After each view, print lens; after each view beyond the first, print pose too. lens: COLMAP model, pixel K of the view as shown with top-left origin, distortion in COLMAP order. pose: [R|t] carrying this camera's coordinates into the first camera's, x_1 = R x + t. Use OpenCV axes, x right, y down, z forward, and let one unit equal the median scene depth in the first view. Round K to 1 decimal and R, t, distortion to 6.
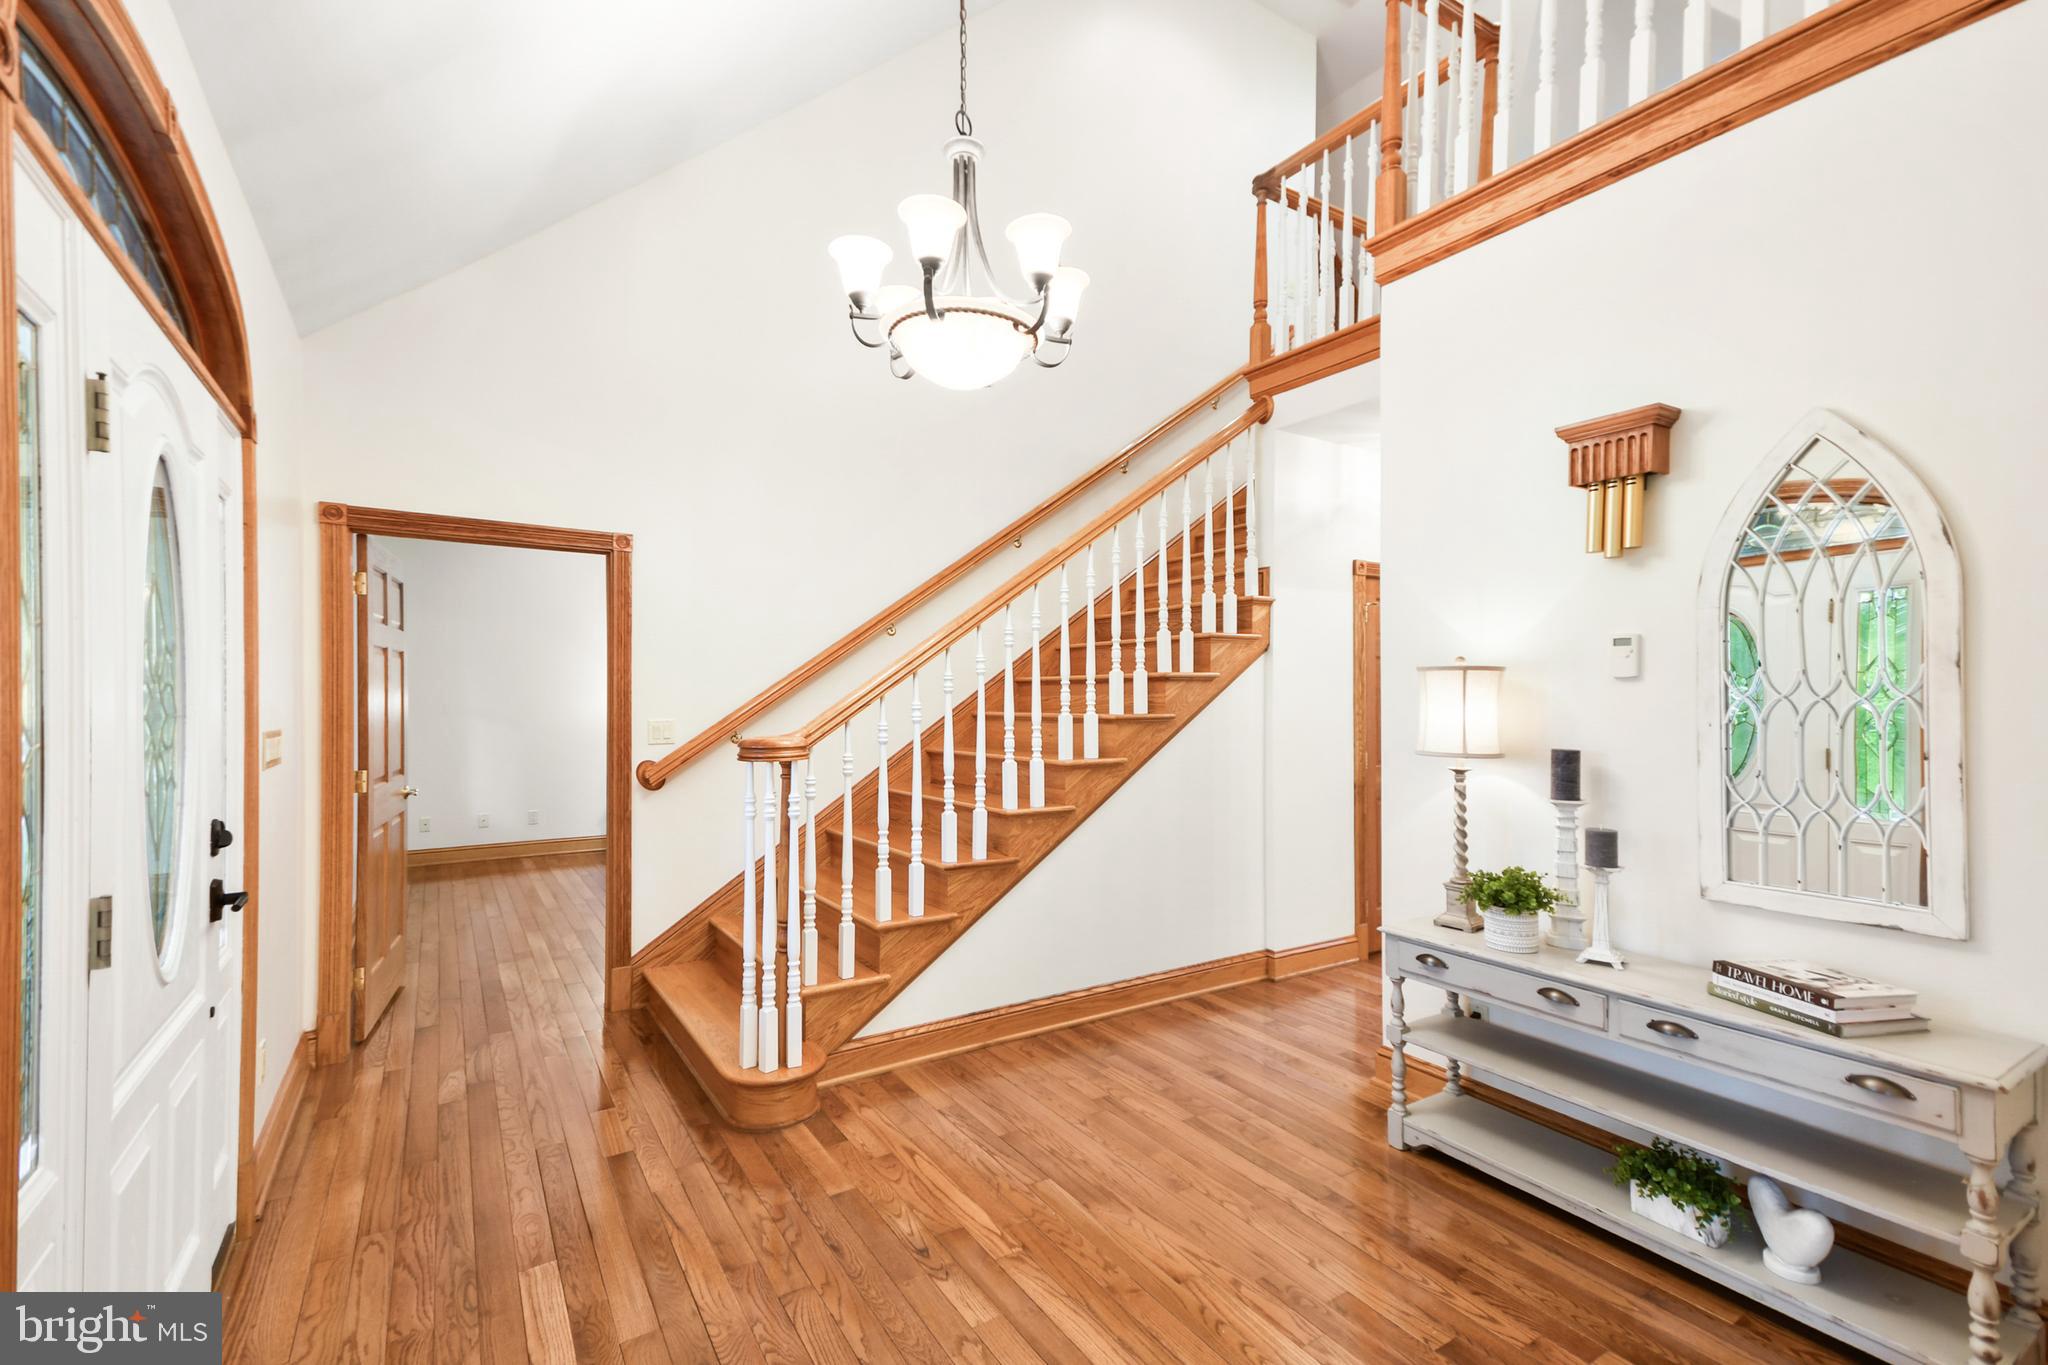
lens RADIAL K [[897.7, 0, 1024.9], [0, 897.7, 696.8], [0, 0, 1]] dist [0.008196, -0.000357]
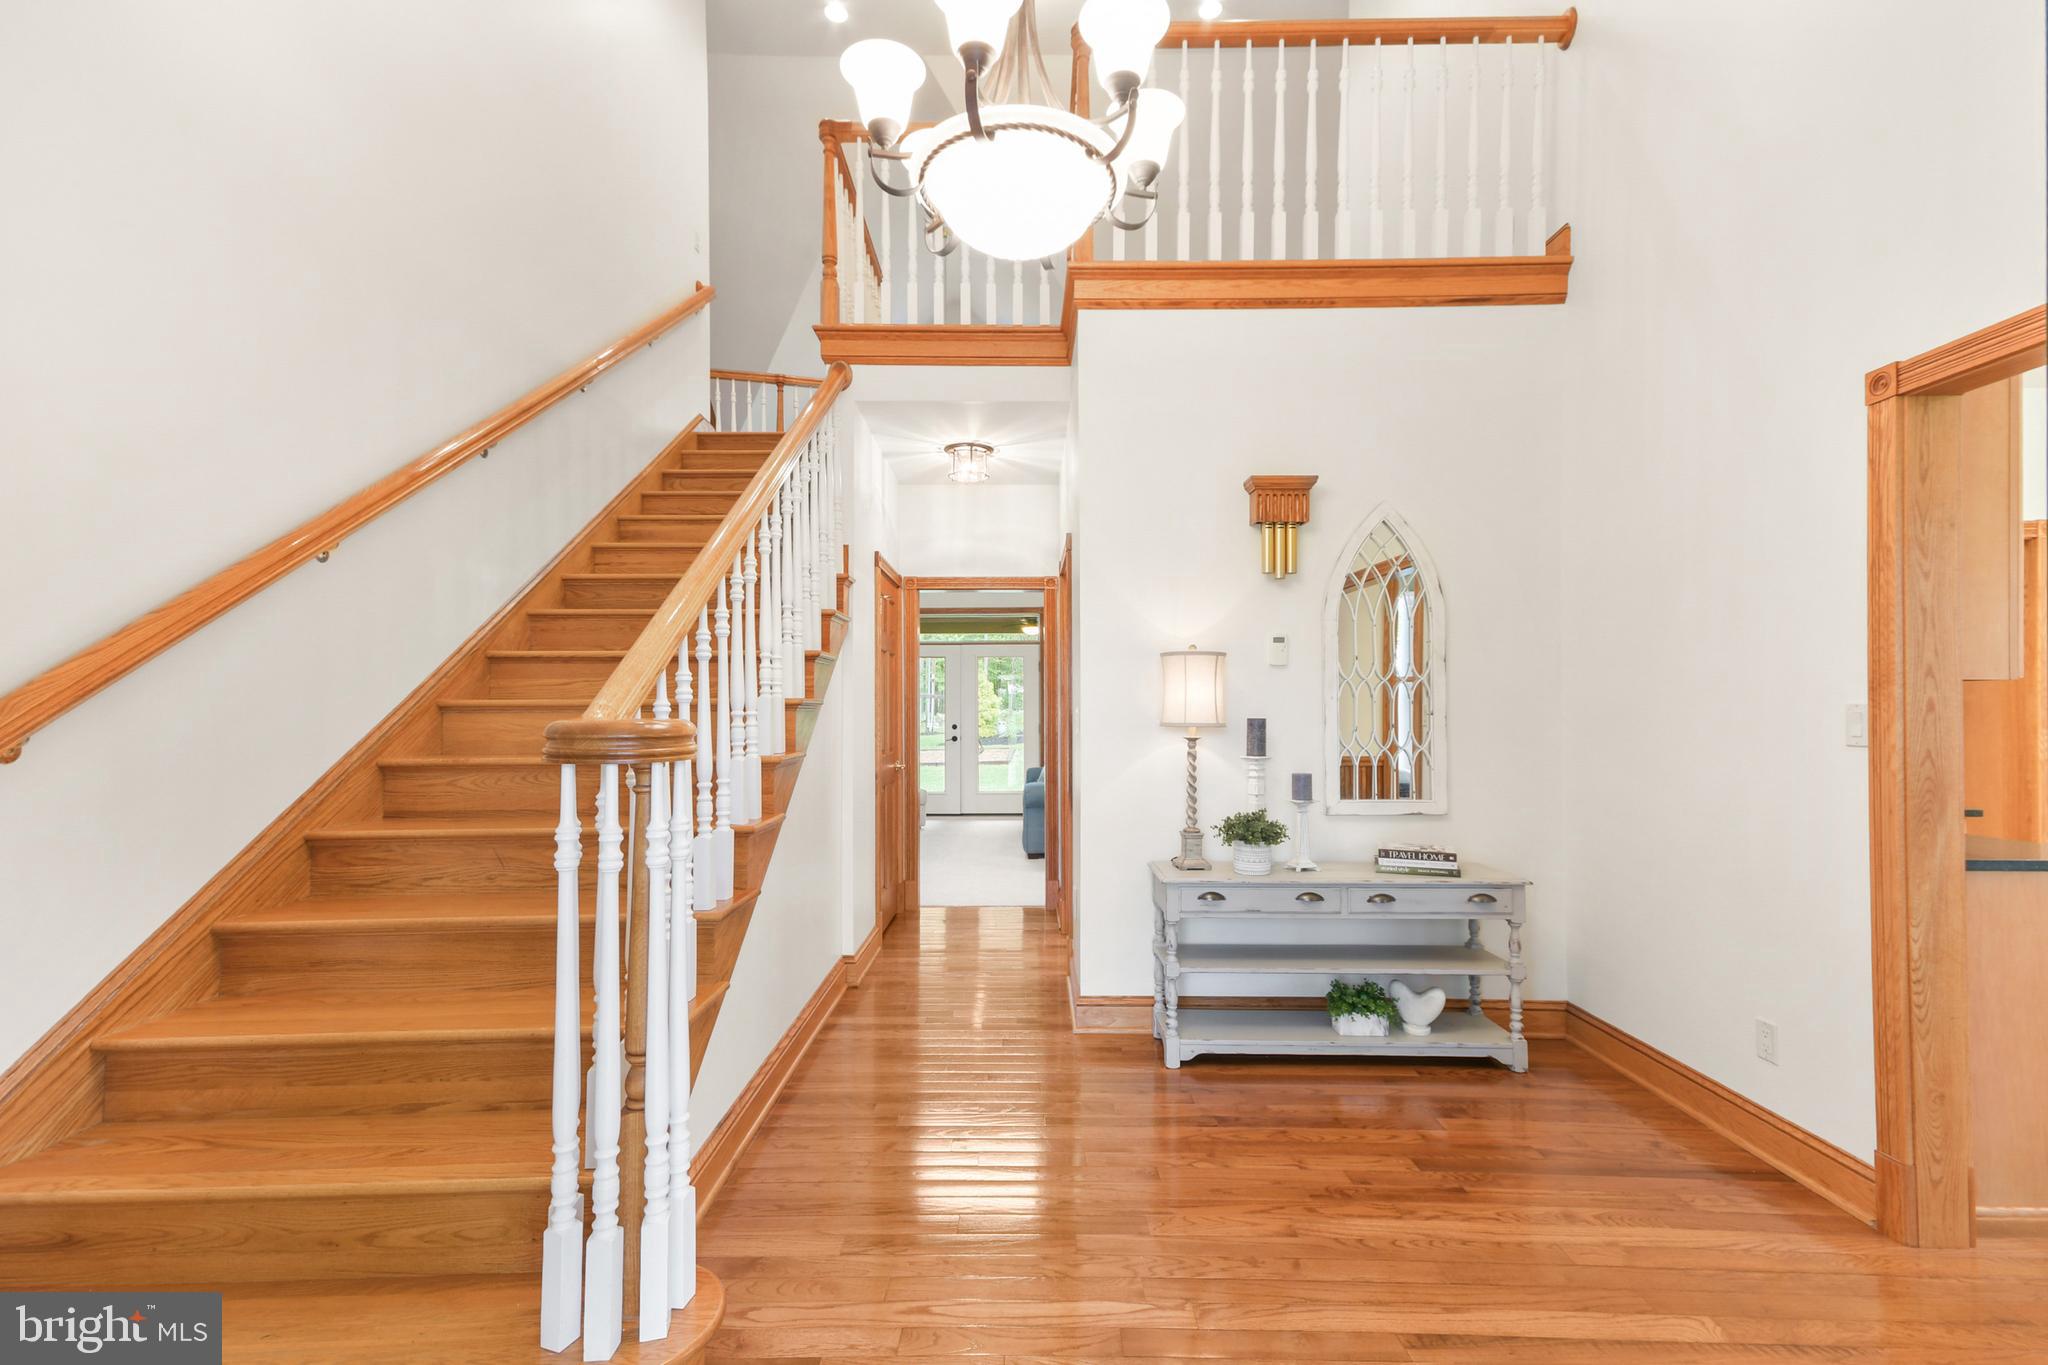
lens RADIAL K [[897.7, 0, 1024.9], [0, 897.7, 696.8], [0, 0, 1]] dist [0.008196, -0.000357]
pose [[0.536682, 0.002299, 0.843781, -0.602167], [0.004033, 0.999978, -0.005290, 0.027461], [-0.843775, 0.006242, 0.536661, 0.489386]]
